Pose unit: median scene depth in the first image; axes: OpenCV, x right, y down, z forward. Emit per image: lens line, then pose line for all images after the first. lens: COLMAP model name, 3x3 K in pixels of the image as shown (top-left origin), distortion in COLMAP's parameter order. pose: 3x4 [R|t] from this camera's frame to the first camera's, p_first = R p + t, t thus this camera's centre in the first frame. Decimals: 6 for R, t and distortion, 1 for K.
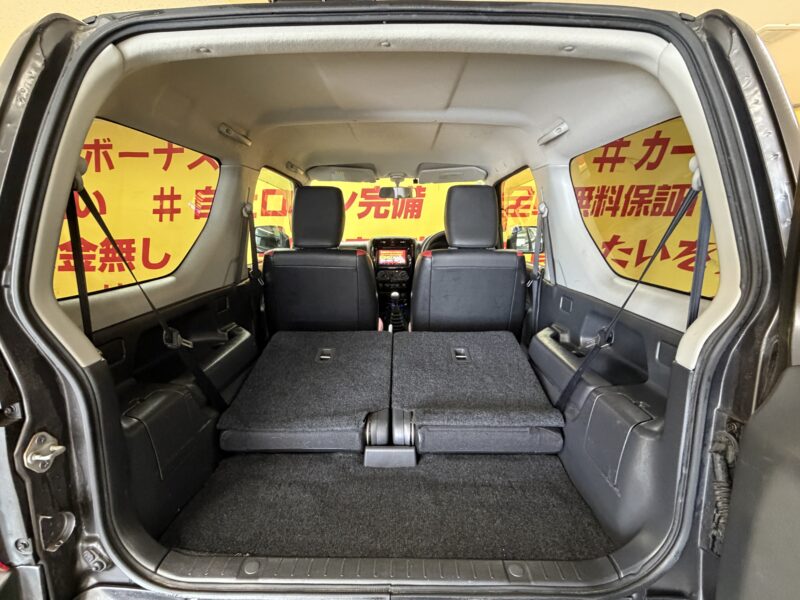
lens RADIAL K [[378.8, 0, 402.5], [0, 378.8, 294.2], [0, 0, 1]] dist [-0.002021, -0.000950]
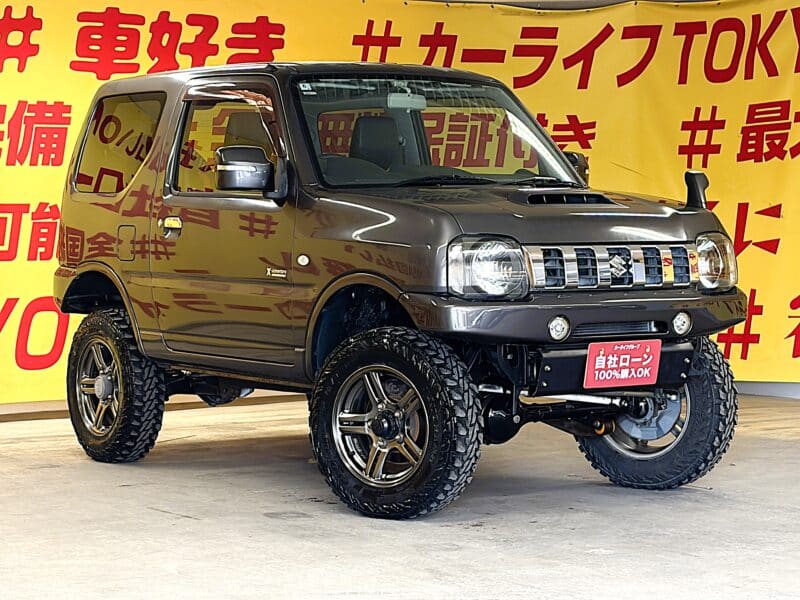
lens RADIAL K [[1993.6, 0, 414.6], [0, 1993.6, 298.3], [0, 0, 1]] dist [0.151900, 0.061668]
pose [[0.831020, -0.026233, 0.555624, -1.037681], [0.109209, 0.987141, -0.116732, 0.329610], [-0.545417, 0.157685, 0.823198, -1.391962]]
